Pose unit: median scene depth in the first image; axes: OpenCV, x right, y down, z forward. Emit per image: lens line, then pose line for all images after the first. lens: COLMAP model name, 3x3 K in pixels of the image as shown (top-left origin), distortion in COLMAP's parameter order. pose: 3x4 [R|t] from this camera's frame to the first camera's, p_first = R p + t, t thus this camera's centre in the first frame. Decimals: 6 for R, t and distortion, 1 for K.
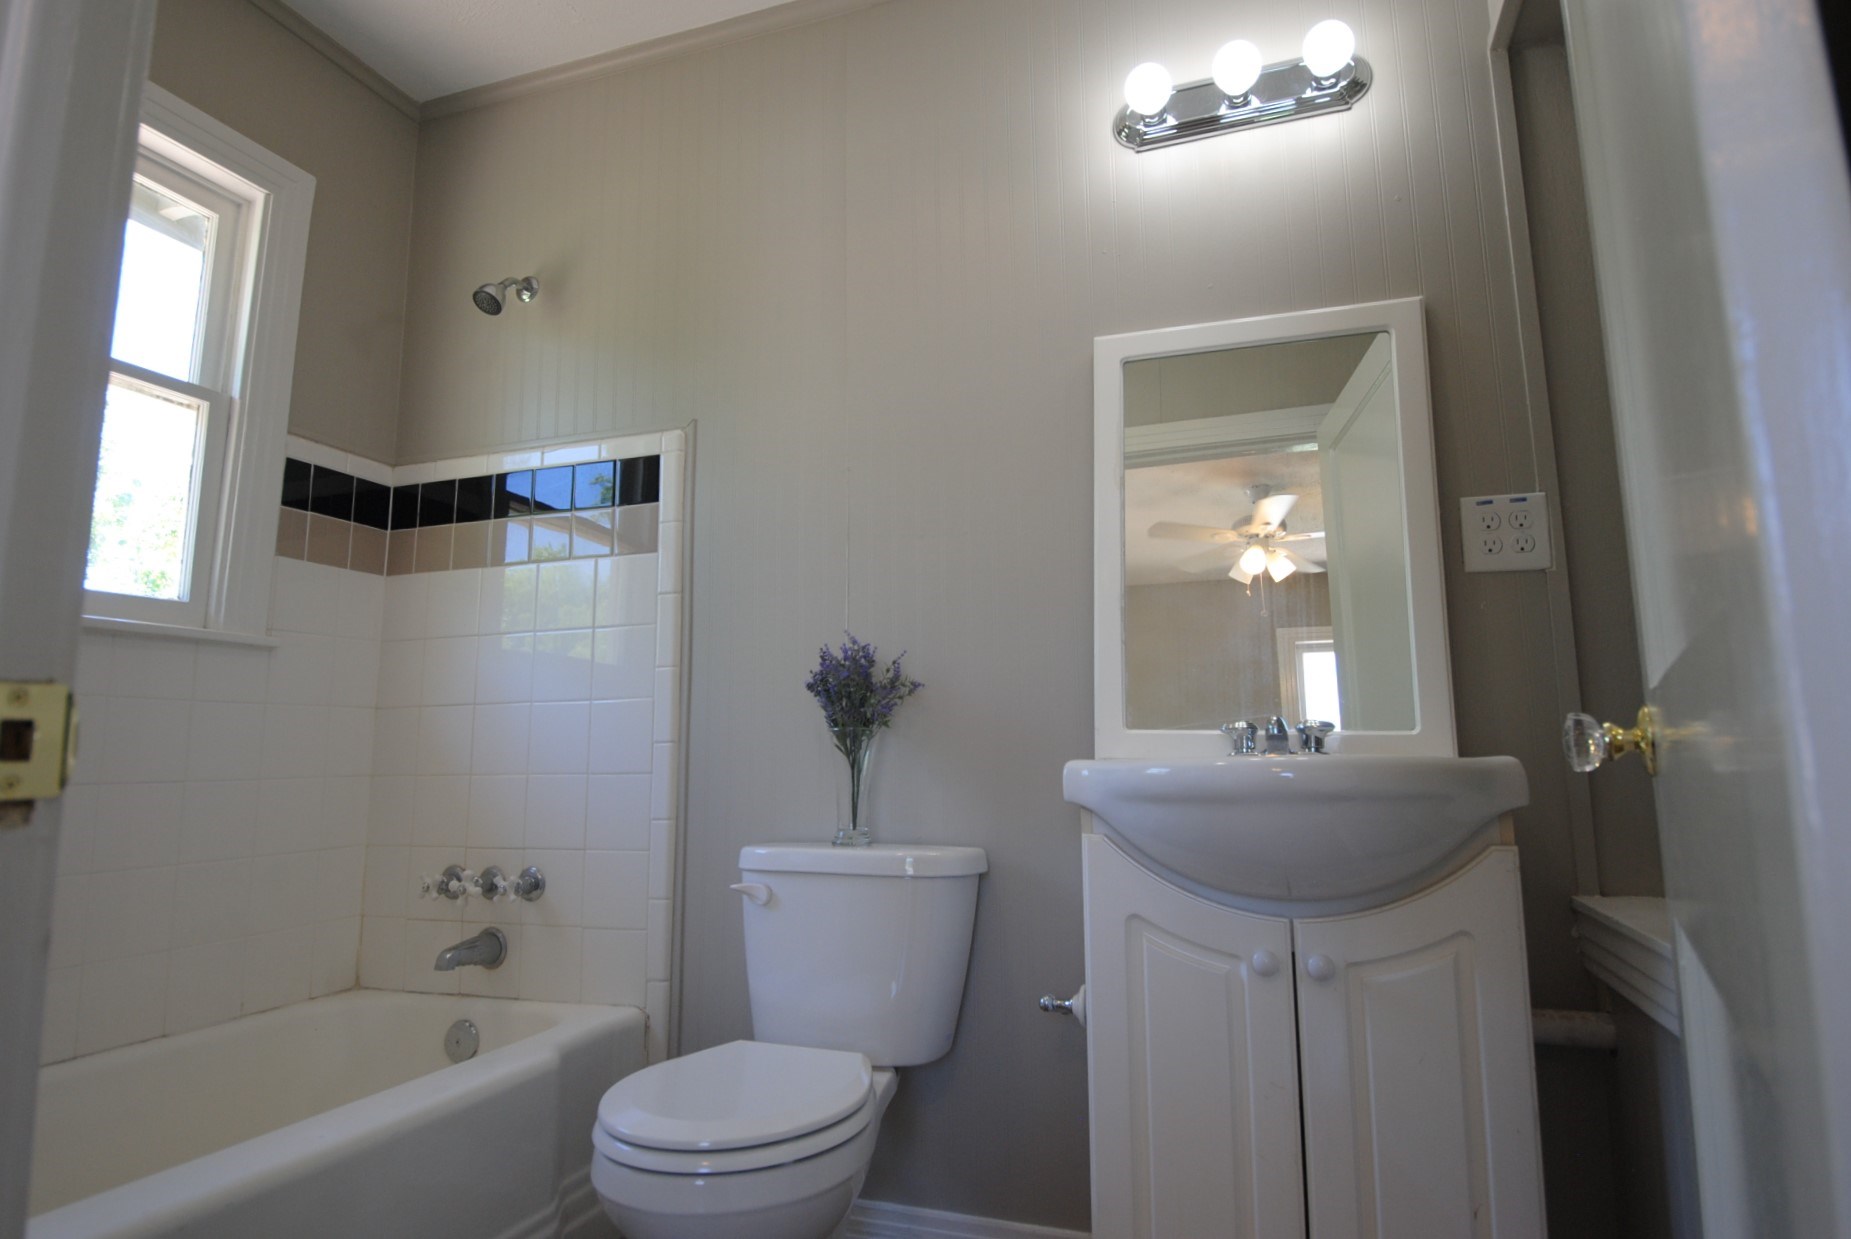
lens RADIAL K [[982.6, 0, 922.6], [0, 982.6, 604.5], [0, 0, 1]] dist [0.026101, 0.000190]
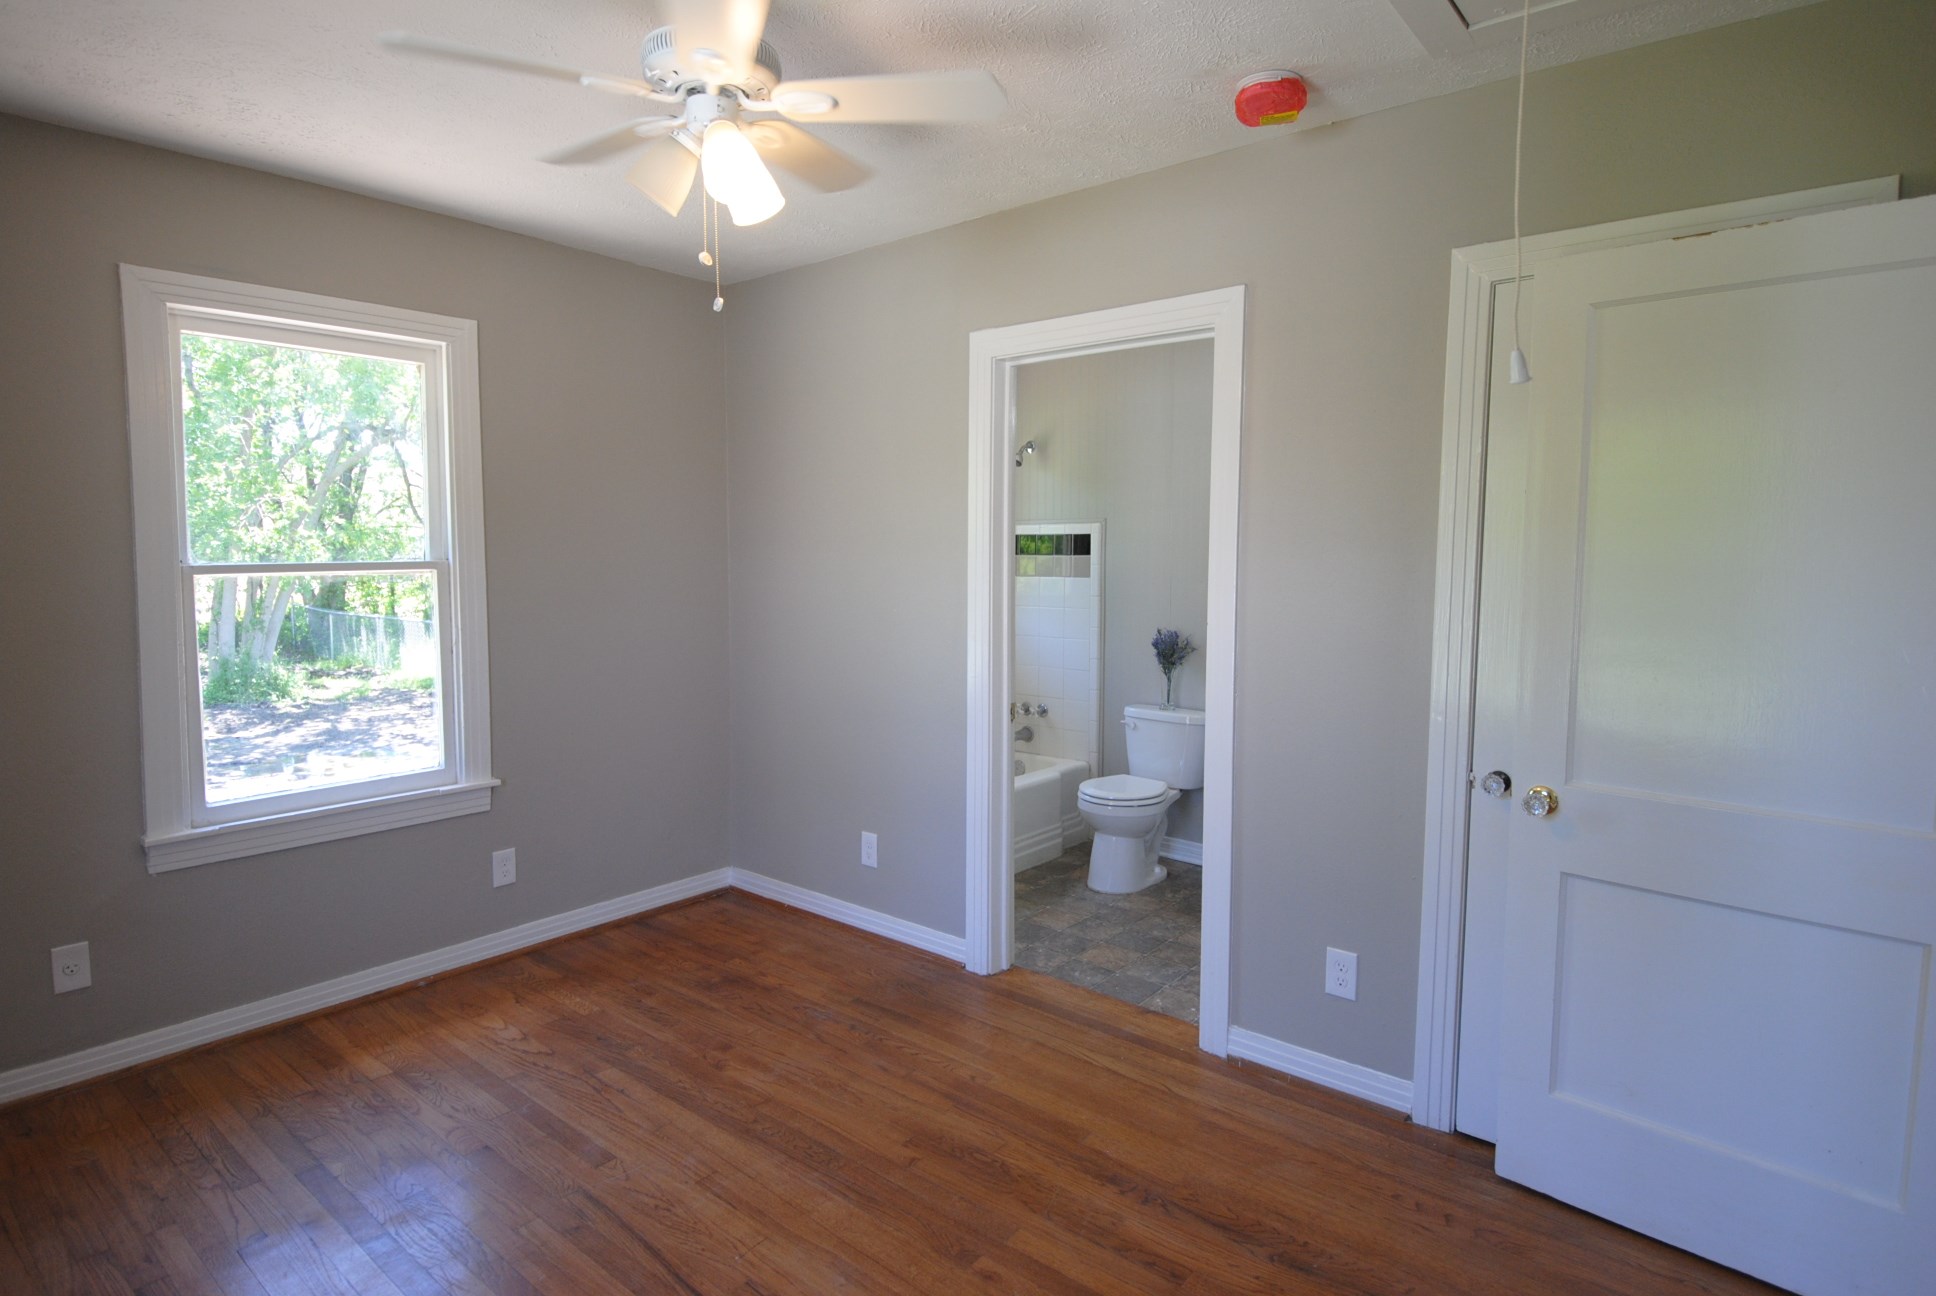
lens RADIAL K [[1027.7, 0, 965.0], [0, 1027.7, 632.3], [0, 0, 1]] dist [0.026101, 0.000190]
pose [[0.933586, 0.041785, -0.355909, 0.358640], [0.042382, 0.973334, 0.225444, -0.541935], [0.355838, -0.225556, 0.906920, -1.479887]]
